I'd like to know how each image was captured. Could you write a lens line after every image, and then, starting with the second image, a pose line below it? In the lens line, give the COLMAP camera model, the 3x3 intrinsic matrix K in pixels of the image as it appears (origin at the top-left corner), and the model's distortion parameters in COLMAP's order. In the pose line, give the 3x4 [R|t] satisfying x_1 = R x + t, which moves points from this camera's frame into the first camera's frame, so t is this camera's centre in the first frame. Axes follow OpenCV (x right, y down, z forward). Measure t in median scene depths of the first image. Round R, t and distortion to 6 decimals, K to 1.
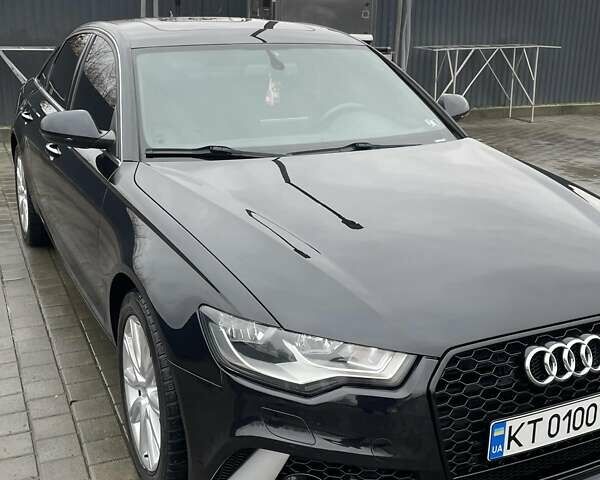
lens RADIAL K [[768.5, 0, 316.3], [0, 768.5, 237.3], [0, 0, 1]] dist [0.156326, -0.353779]
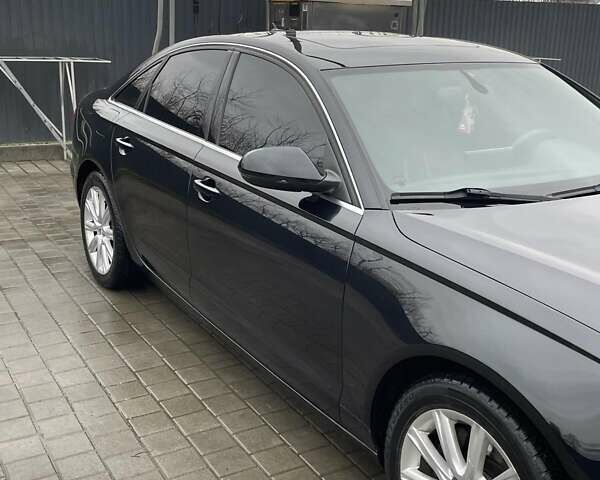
lens RADIAL K [[768.5, 0, 316.3], [0, 768.5, 237.3], [0, 0, 1]] dist [0.156326, -0.353779]
pose [[0.994132, -0.017594, 0.106731, -0.546469], [0.018483, 0.999802, -0.007348, -0.087800], [-0.106581, 0.009277, 0.994261, 0.265913]]
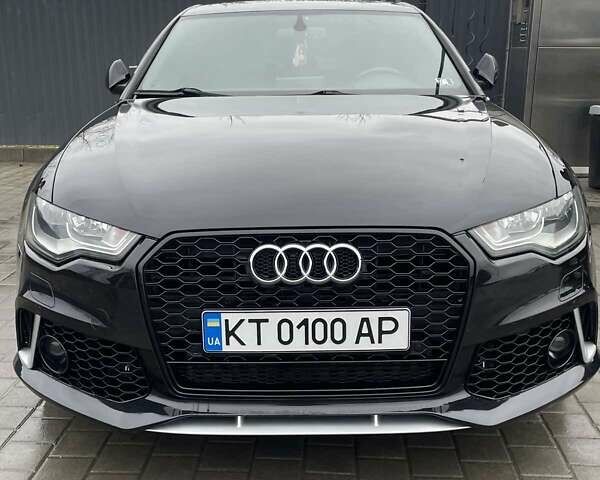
lens RADIAL K [[726.2, 0, 300.0], [0, 726.2, 240.0], [0, 0, 1]] dist [0.154664, -0.266231]
pose [[0.892317, 0.086437, -0.443056, 0.698694], [-0.107948, 0.993879, -0.023508, 0.148704], [0.438312, 0.068804, 0.896186, 0.206932]]
